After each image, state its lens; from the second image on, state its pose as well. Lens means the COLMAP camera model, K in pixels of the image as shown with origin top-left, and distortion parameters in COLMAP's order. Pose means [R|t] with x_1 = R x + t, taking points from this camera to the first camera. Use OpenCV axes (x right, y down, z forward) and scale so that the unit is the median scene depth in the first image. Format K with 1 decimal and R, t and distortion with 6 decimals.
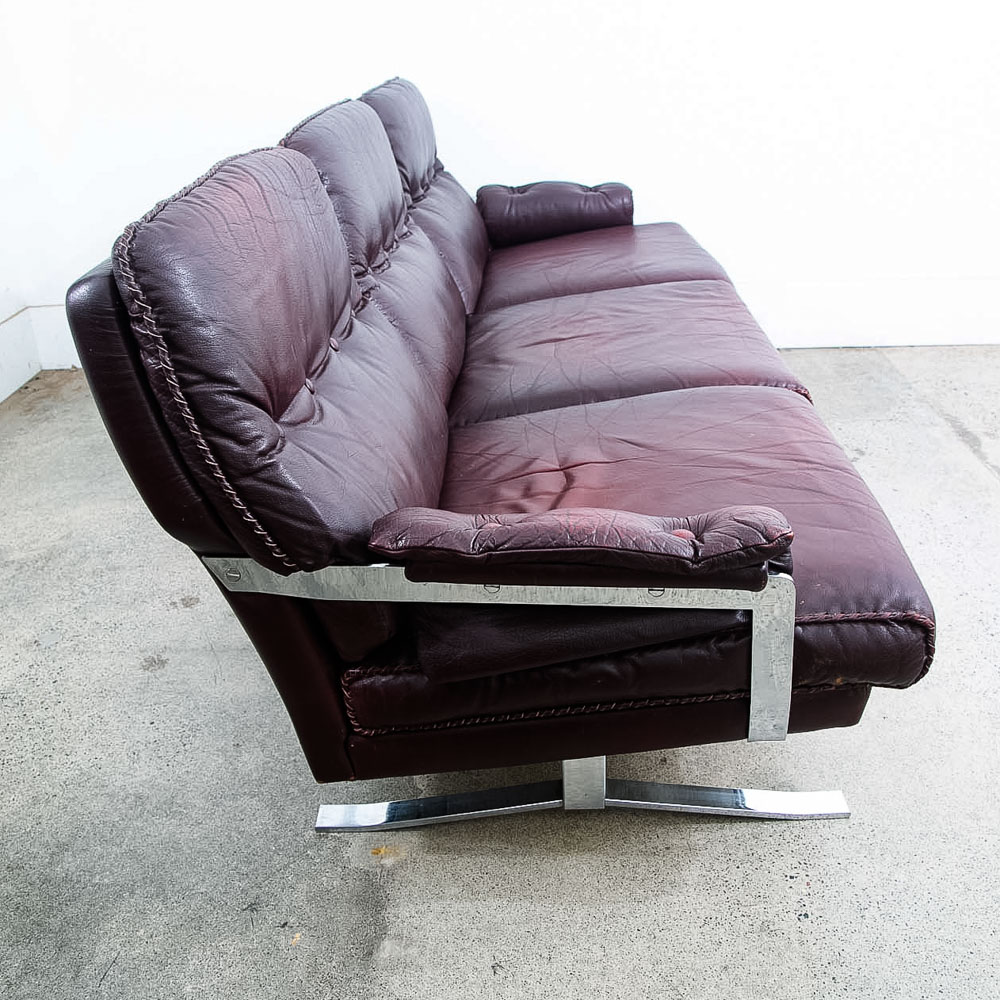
lens RADIAL K [[1081.2, 0, 503.3], [0, 1081.2, 473.3], [0, 0, 1]] dist [-0.147912, 0.090561]
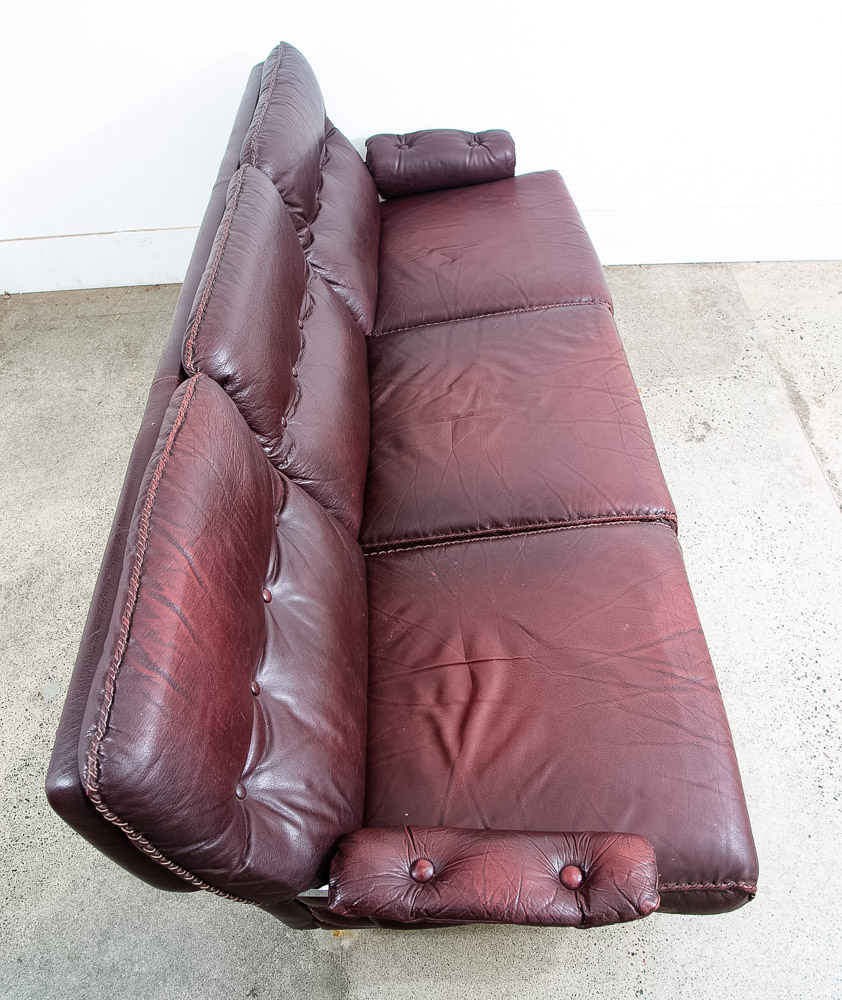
lens RADIAL K [[869.7, 0, 424.1], [0, 869.7, 495.1], [0, 0, 1]] dist [-0.133613, 0.071893]
pose [[0.998662, -0.038196, 0.034848, -0.017199], [0.020953, 0.915135, 0.402603, -0.488654], [-0.047269, -0.401334, 0.914711, 0.174153]]
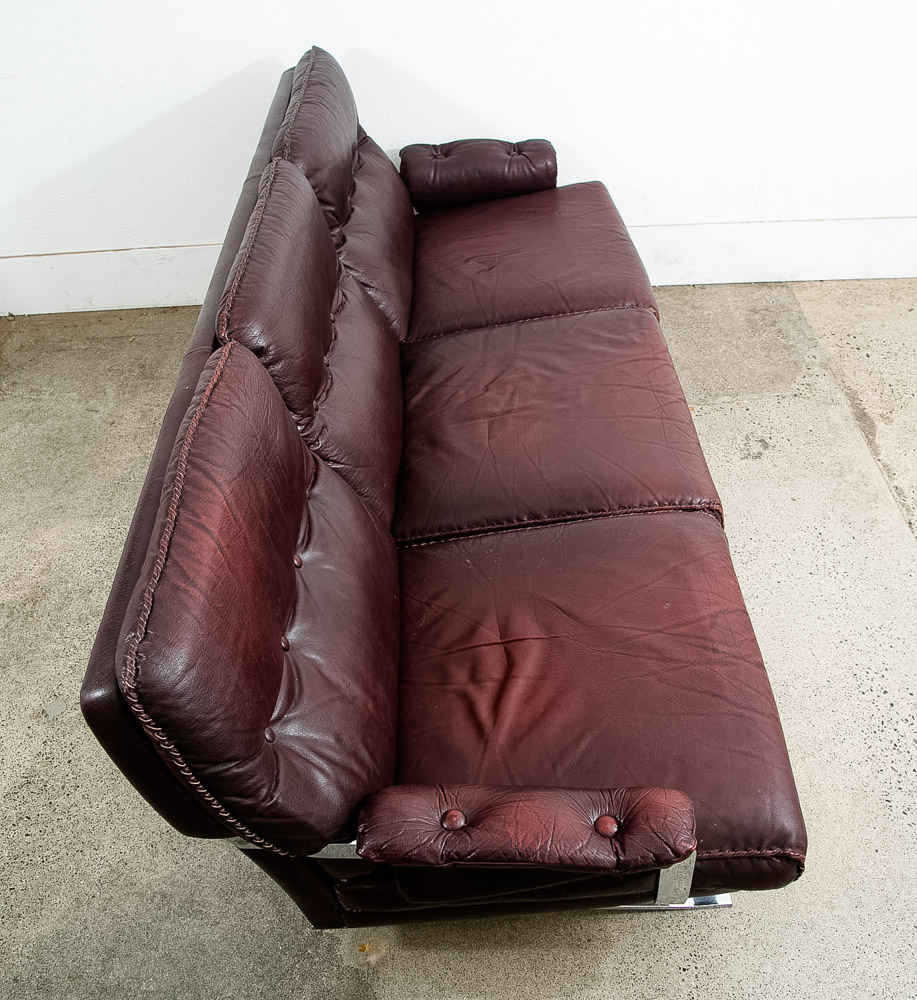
lens RADIAL K [[1022.4, 0, 458.5], [0, 1022.4, 500.0], [0, 0, 1]] dist [-0.115168, 0.082823]
pose [[0.998933, -0.033794, 0.031467, -0.018737], [0.022471, 0.951093, 0.308087, -0.423428], [-0.040339, -0.307051, 0.950838, 0.010328]]
